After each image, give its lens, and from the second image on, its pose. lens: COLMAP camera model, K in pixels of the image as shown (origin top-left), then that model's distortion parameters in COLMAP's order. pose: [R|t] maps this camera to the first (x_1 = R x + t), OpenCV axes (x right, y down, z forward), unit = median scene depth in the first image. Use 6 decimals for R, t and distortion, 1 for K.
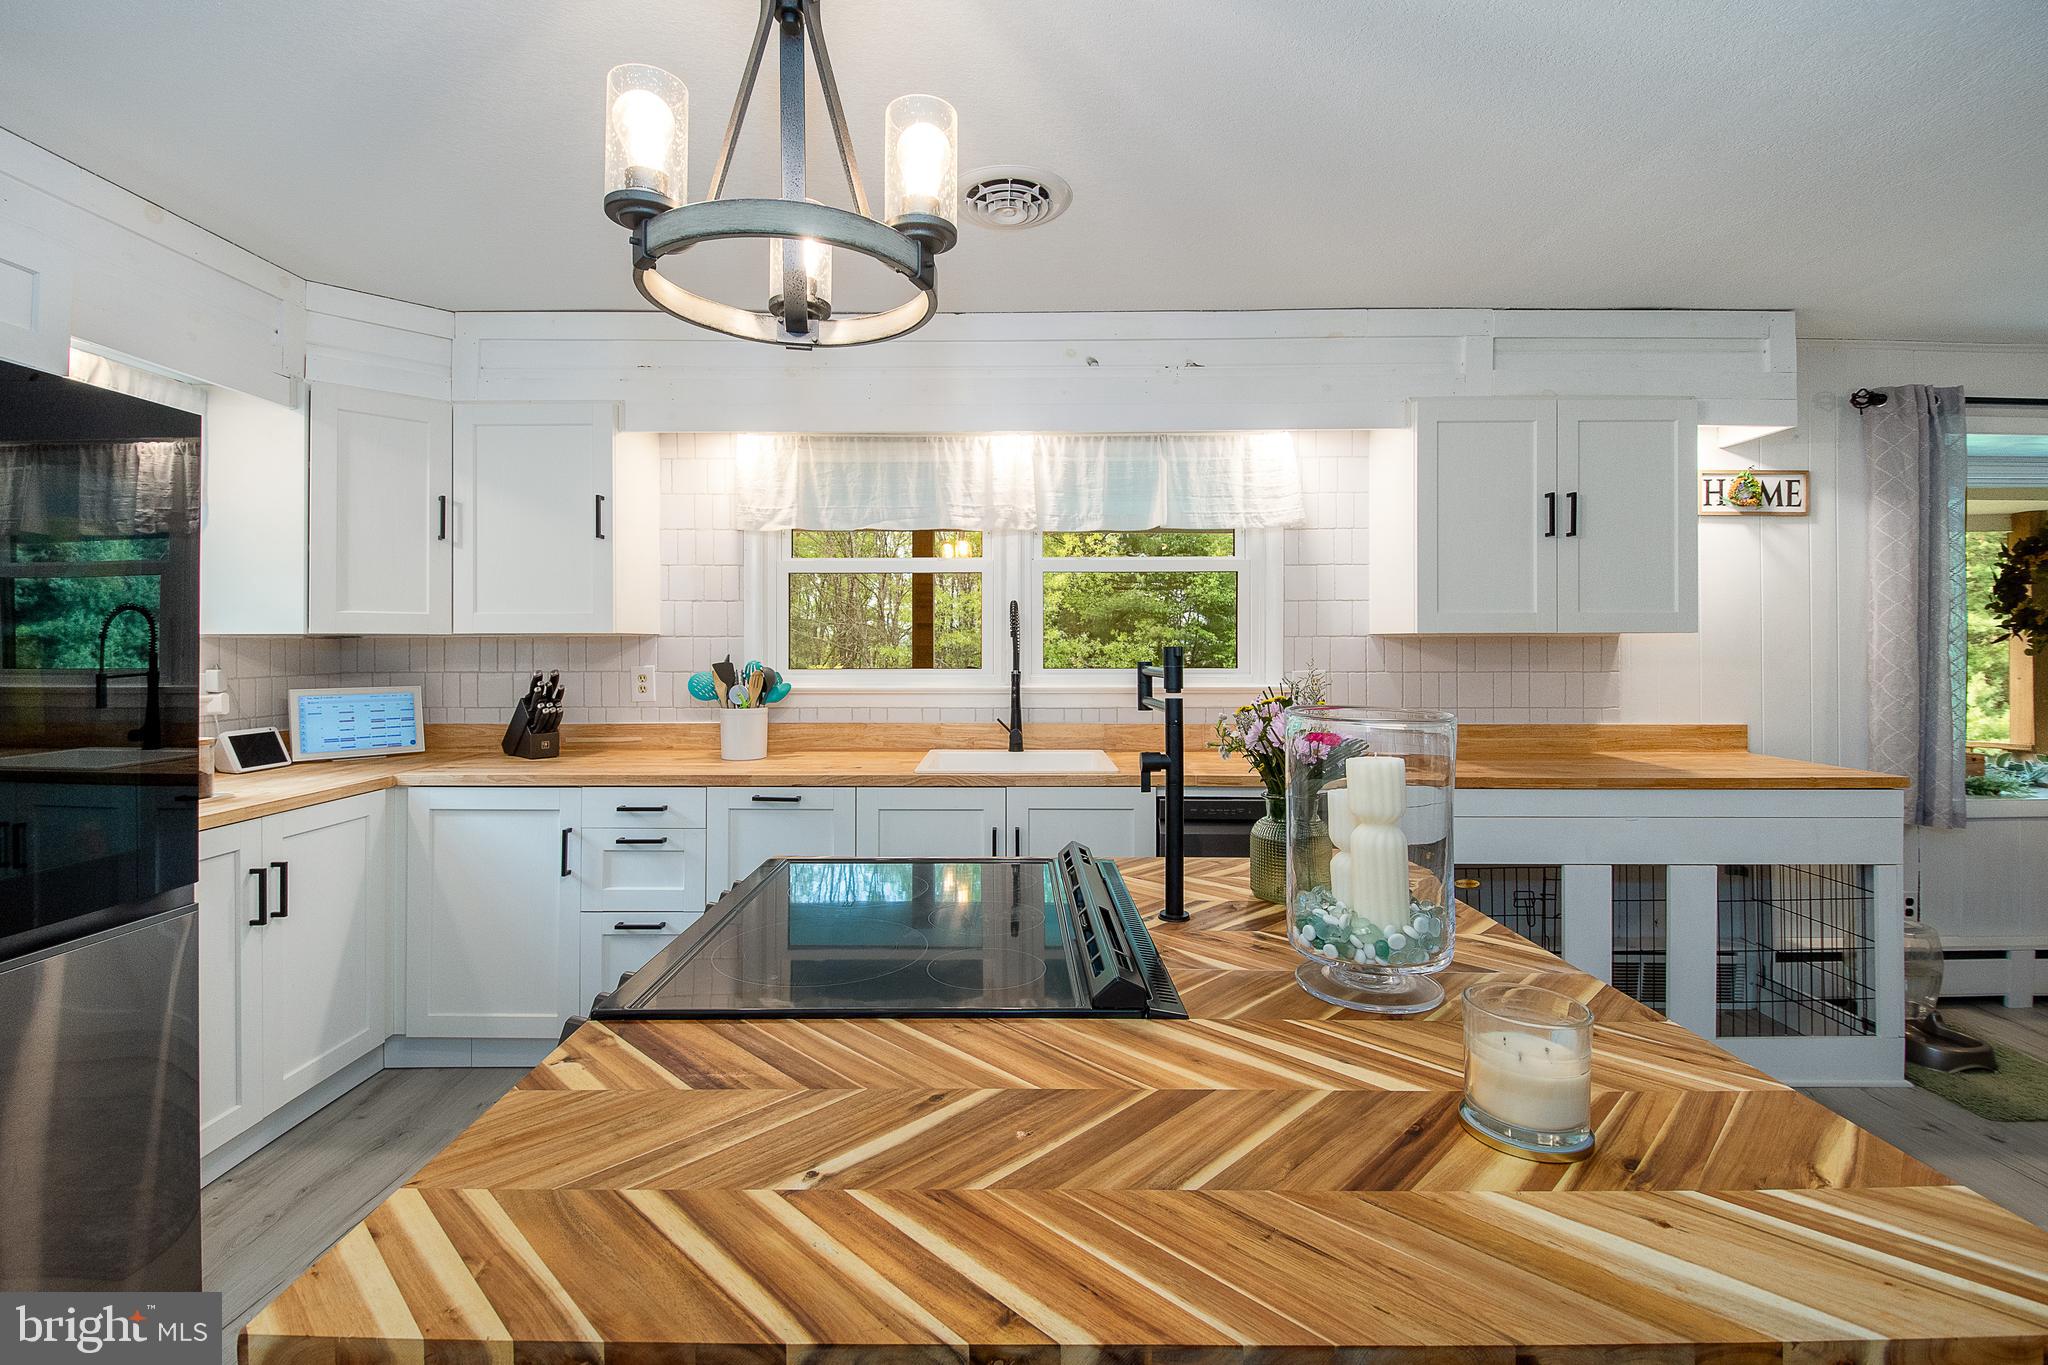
lens RADIAL K [[918.3, 0, 1029.1], [0, 918.3, 628.7], [0, 0, 1]] dist [0.008284, -0.010366]
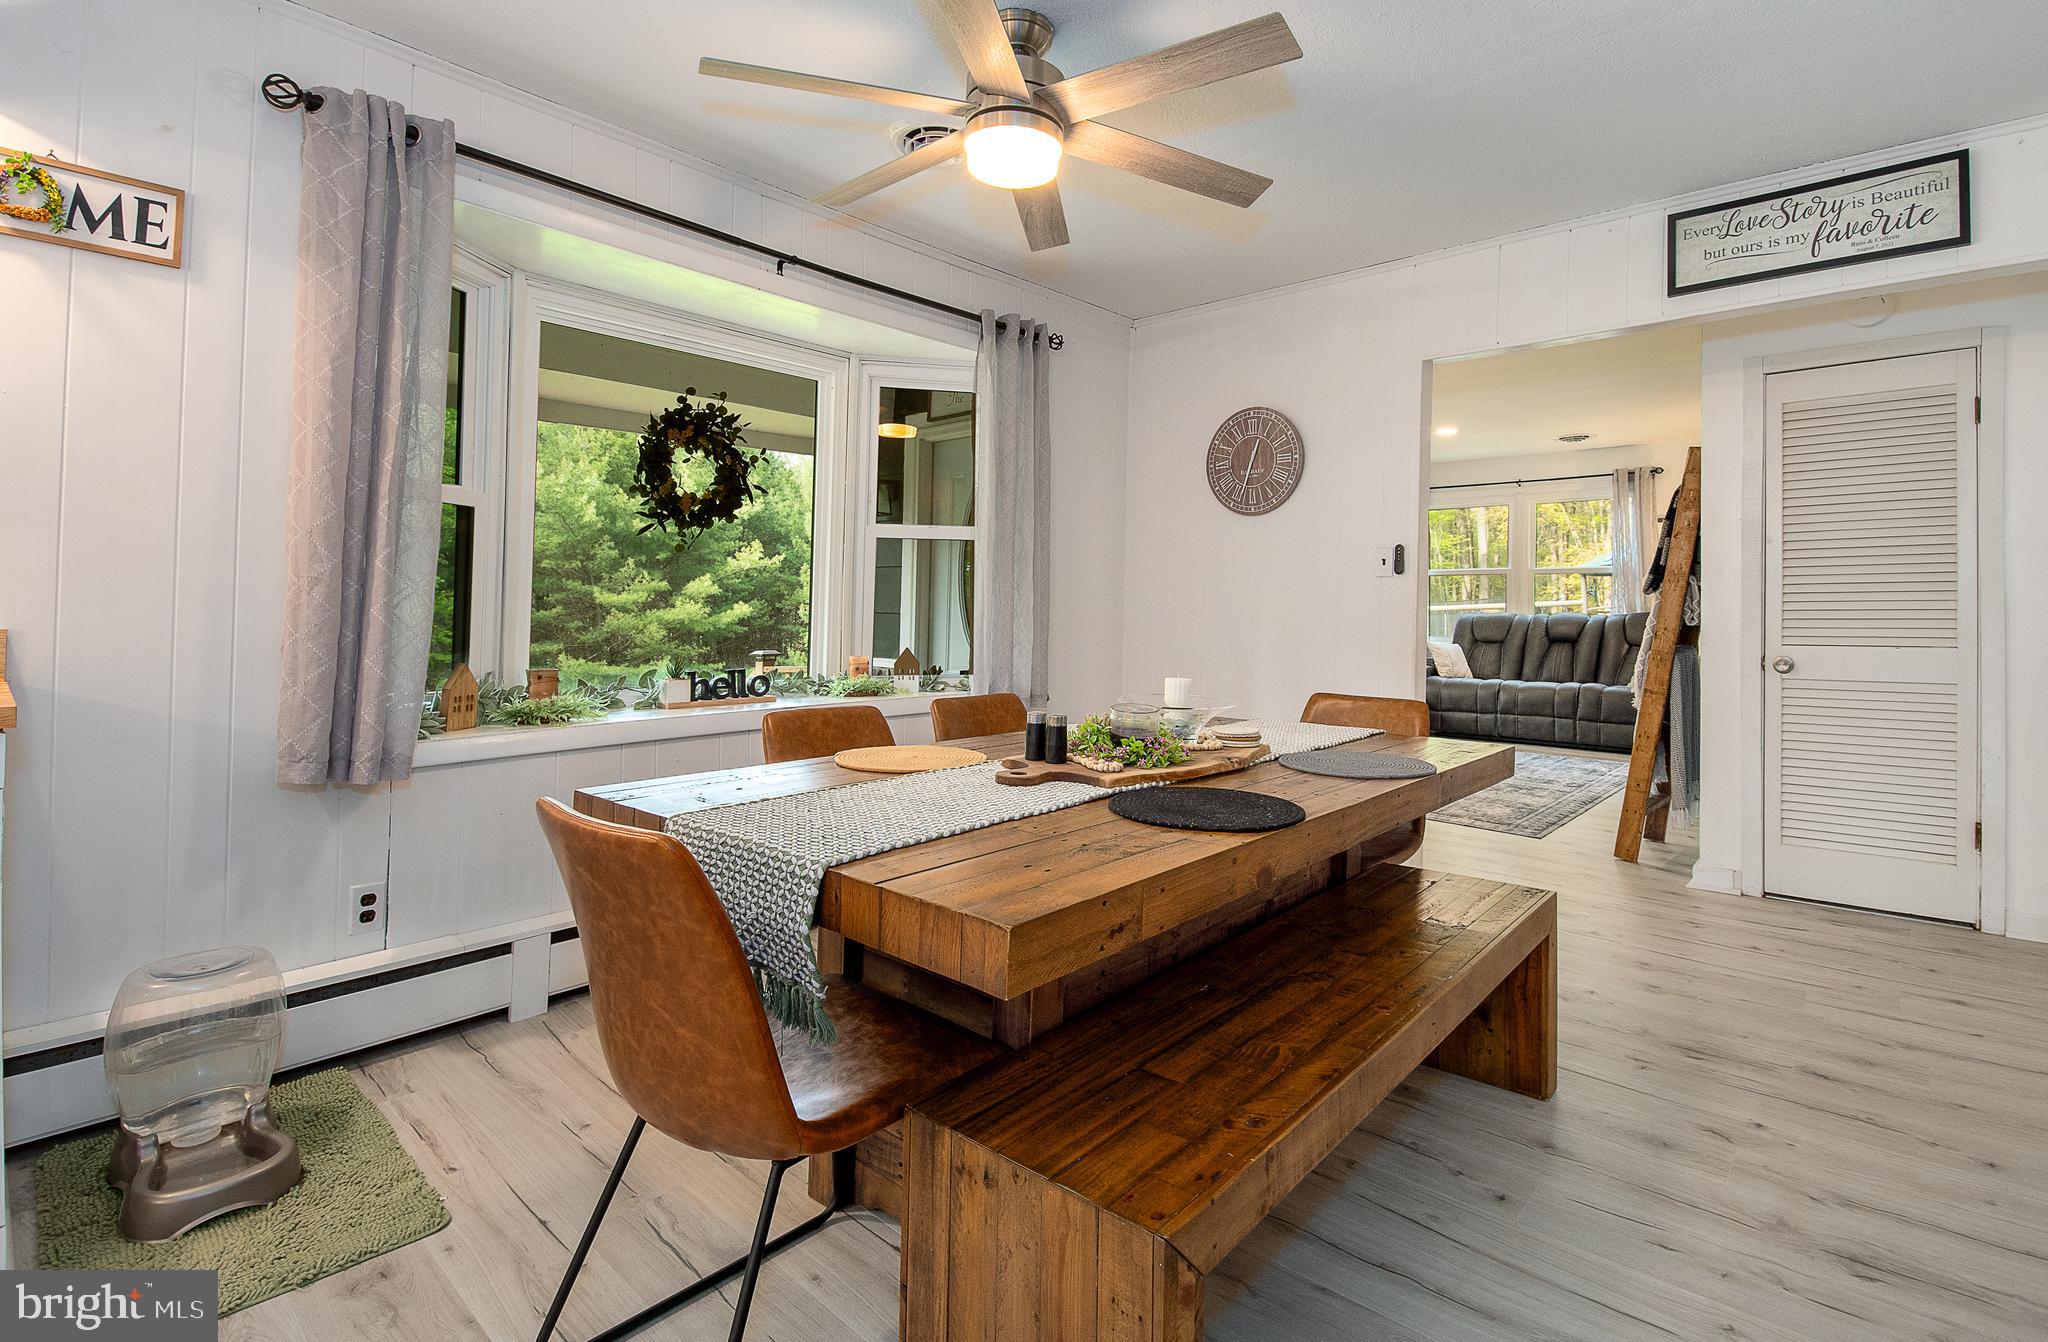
lens RADIAL K [[956.8, 0, 1049.9], [0, 956.8, 585.0], [0, 0, 1]] dist [0.003375, -0.009200]
pose [[0.657775, 0.024979, 0.752801, 0.769569], [-0.021850, 0.999662, -0.014079, 0.074392], [-0.752898, -0.007188, 0.658098, 0.191478]]
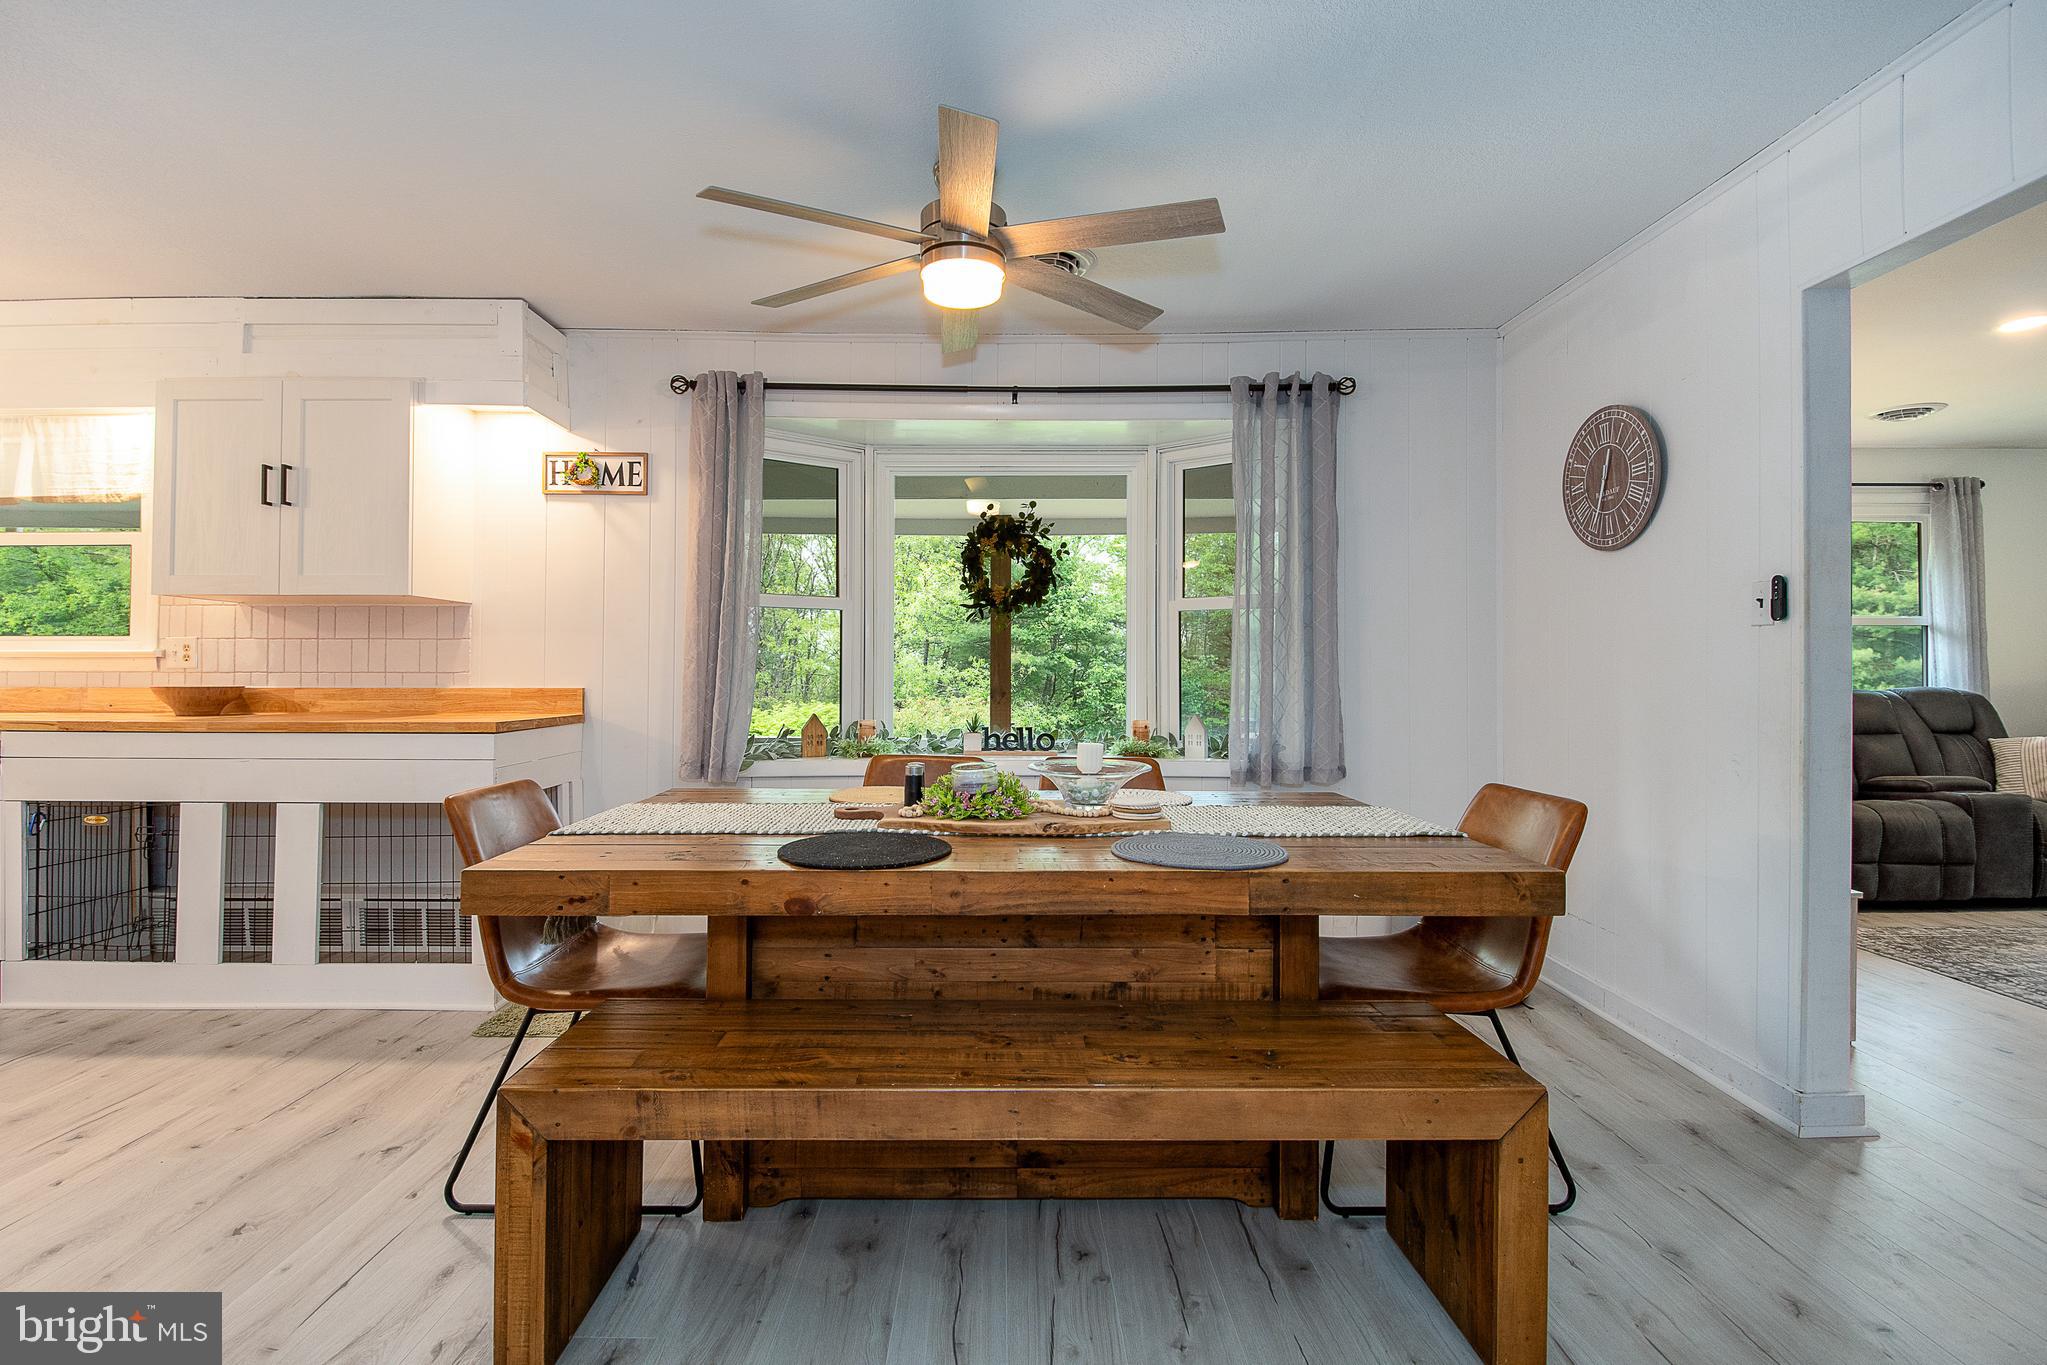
lens RADIAL K [[917.9, 0, 985.0], [0, 917.9, 651.2], [0, 0, 1]] dist [0.008284, -0.010366]
pose [[0.999926, 0.003236, 0.011712, 1.245278], [-0.003125, 0.999950, -0.009455, 0.069868], [-0.011742, 0.009417, 0.999887, -0.078205]]
